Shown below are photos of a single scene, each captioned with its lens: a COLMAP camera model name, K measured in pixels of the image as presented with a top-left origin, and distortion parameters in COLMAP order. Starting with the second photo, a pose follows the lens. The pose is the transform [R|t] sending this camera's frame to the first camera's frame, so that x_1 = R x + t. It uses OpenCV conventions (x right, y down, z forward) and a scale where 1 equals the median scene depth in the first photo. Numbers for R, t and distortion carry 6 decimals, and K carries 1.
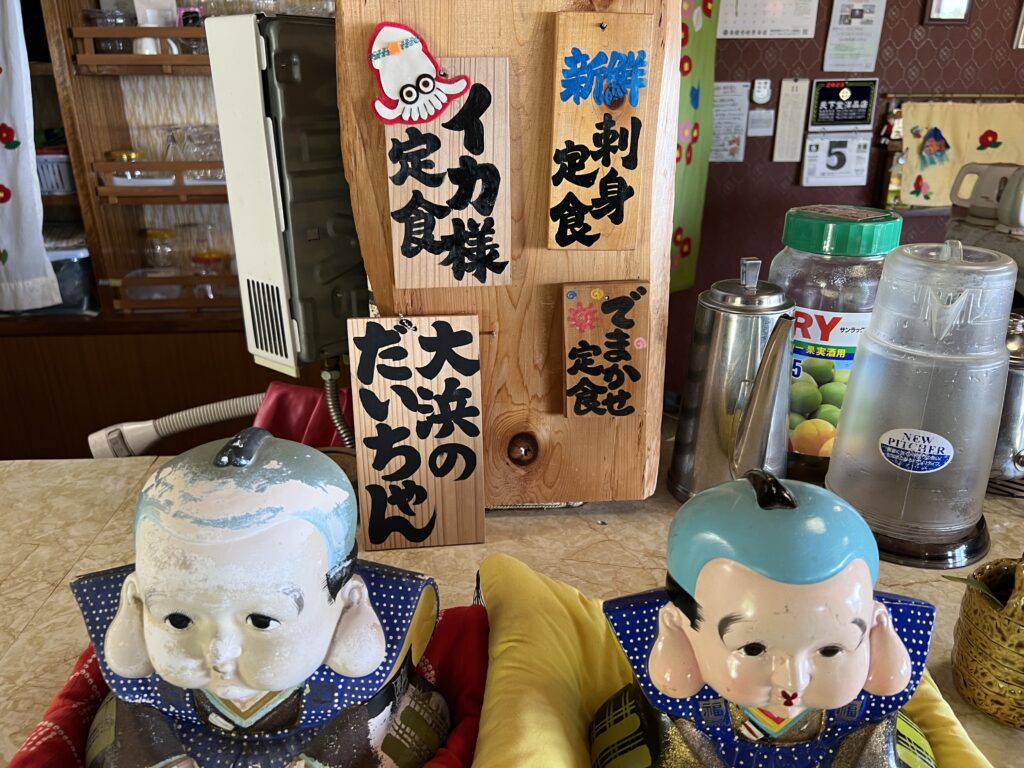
lens RADIAL K [[763.0, 0, 512.0], [0, 763.0, 384.0], [0, 0, 1]] dist [0.070483, -0.107142]
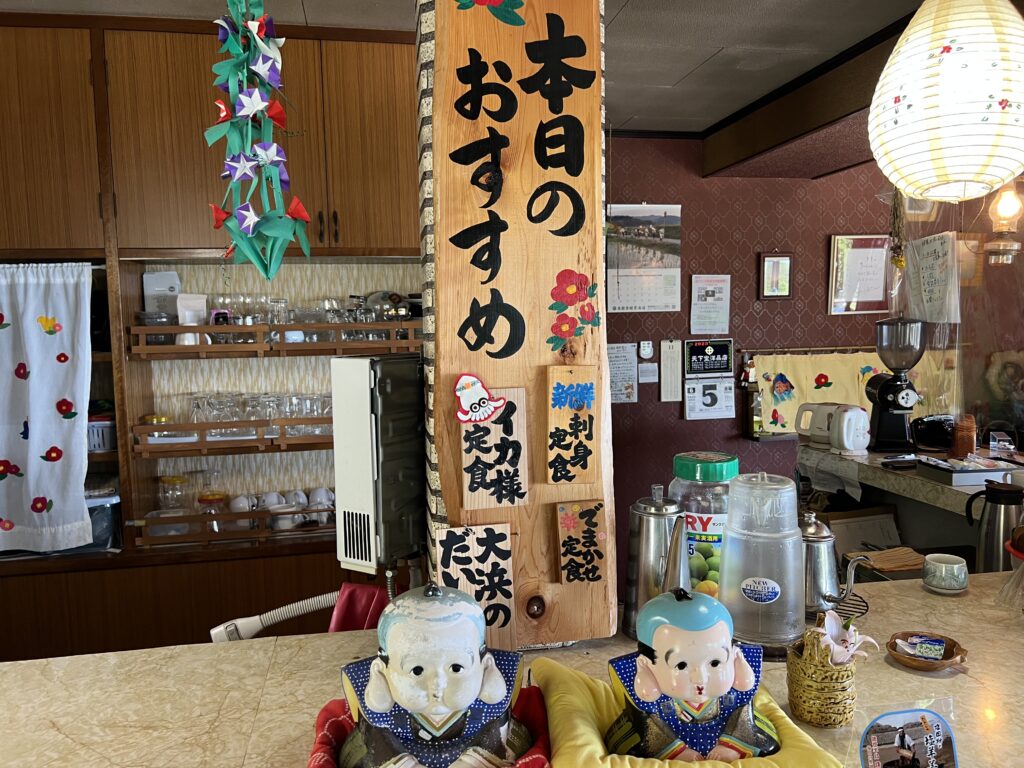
lens RADIAL K [[763.0, 0, 512.0], [0, 763.0, 384.0], [0, 0, 1]] dist [0.070483, -0.107142]
pose [[0.992122, -0.024725, 0.122814, -0.236432], [0.058950, 0.957153, -0.283520, 0.095798], [-0.110541, 0.288527, 0.951069, -0.720008]]
